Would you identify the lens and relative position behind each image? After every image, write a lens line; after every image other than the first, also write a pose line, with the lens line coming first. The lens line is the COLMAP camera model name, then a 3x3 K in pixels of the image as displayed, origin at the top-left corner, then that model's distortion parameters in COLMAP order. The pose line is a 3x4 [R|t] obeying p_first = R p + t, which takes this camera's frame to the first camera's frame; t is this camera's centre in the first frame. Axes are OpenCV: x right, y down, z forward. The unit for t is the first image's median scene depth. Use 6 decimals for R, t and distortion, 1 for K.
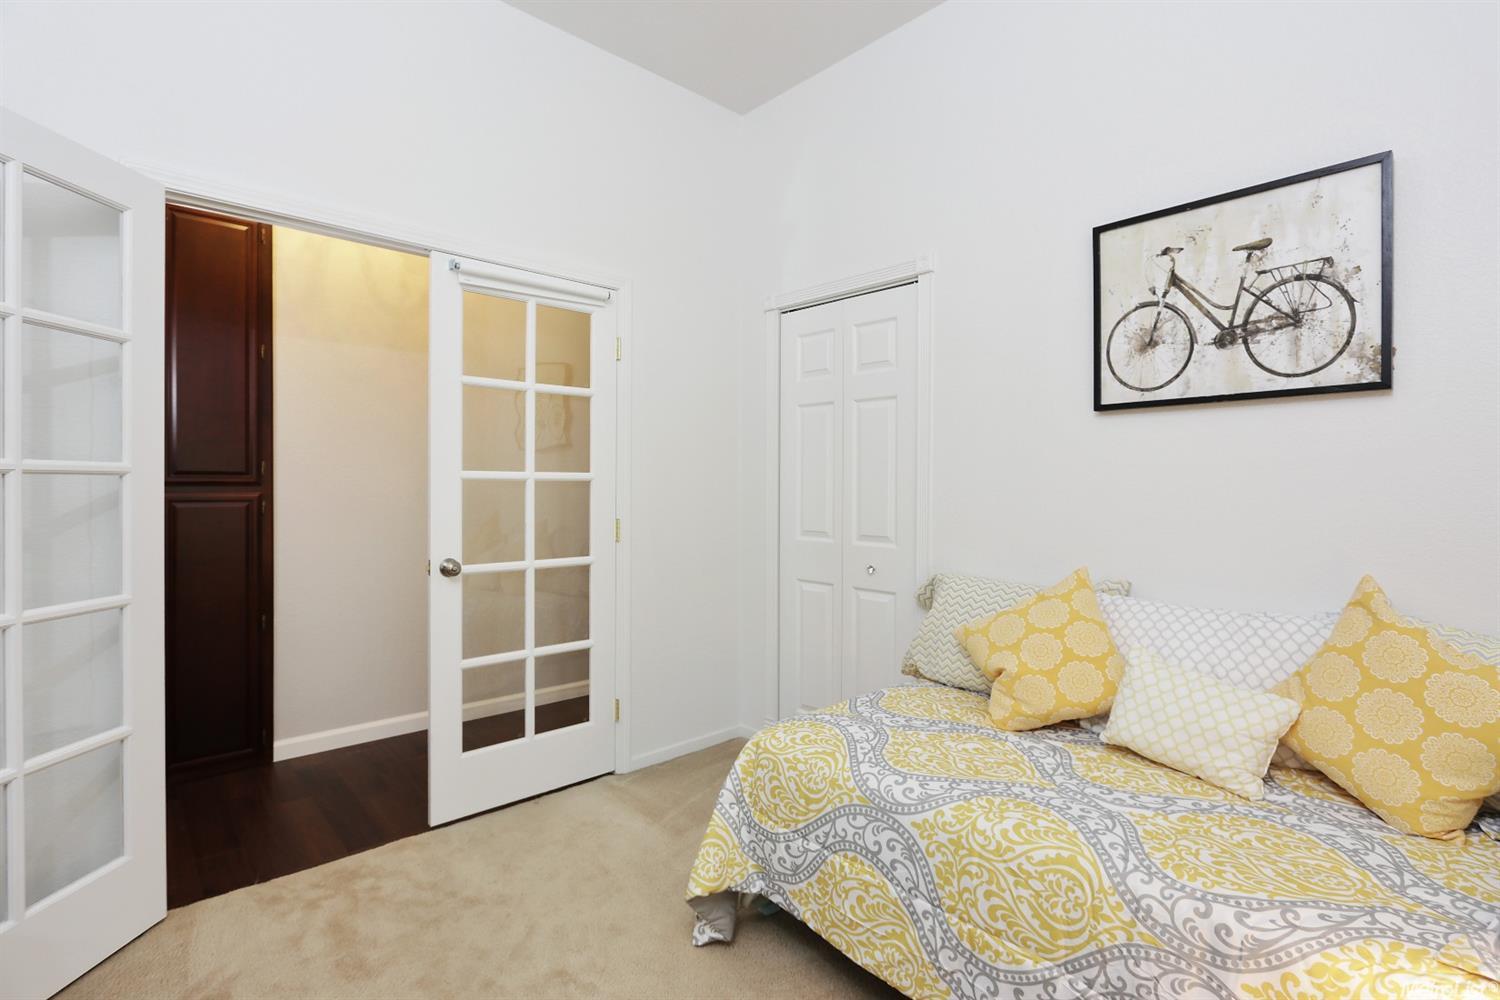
lens RADIAL K [[716.4, 0, 752.6], [0, 716.4, 498.5], [0, 0, 1]] dist [-0.007940, 0.002154]
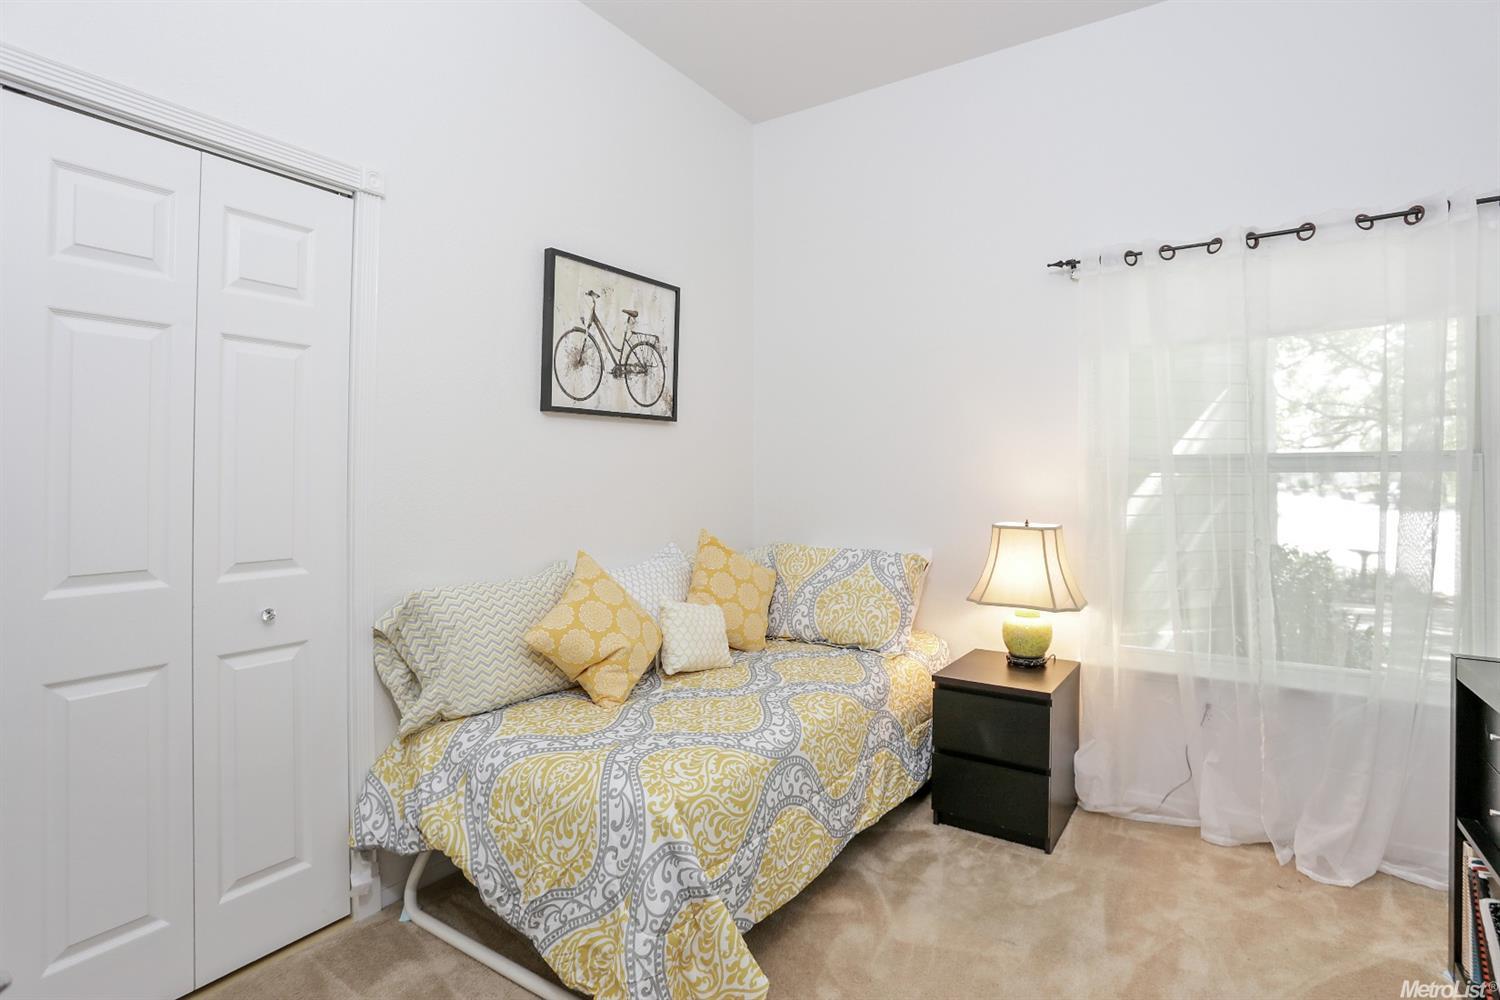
lens RADIAL K [[716.4, 0, 791.3], [0, 716.4, 461.9], [0, 0, 1]] dist [-0.007940, 0.002154]
pose [[-0.246657, 0.005737, 0.969086, -0.802300], [0.008562, 0.999956, -0.003740, -0.041581], [-0.969065, 0.007375, -0.246695, 1.054044]]
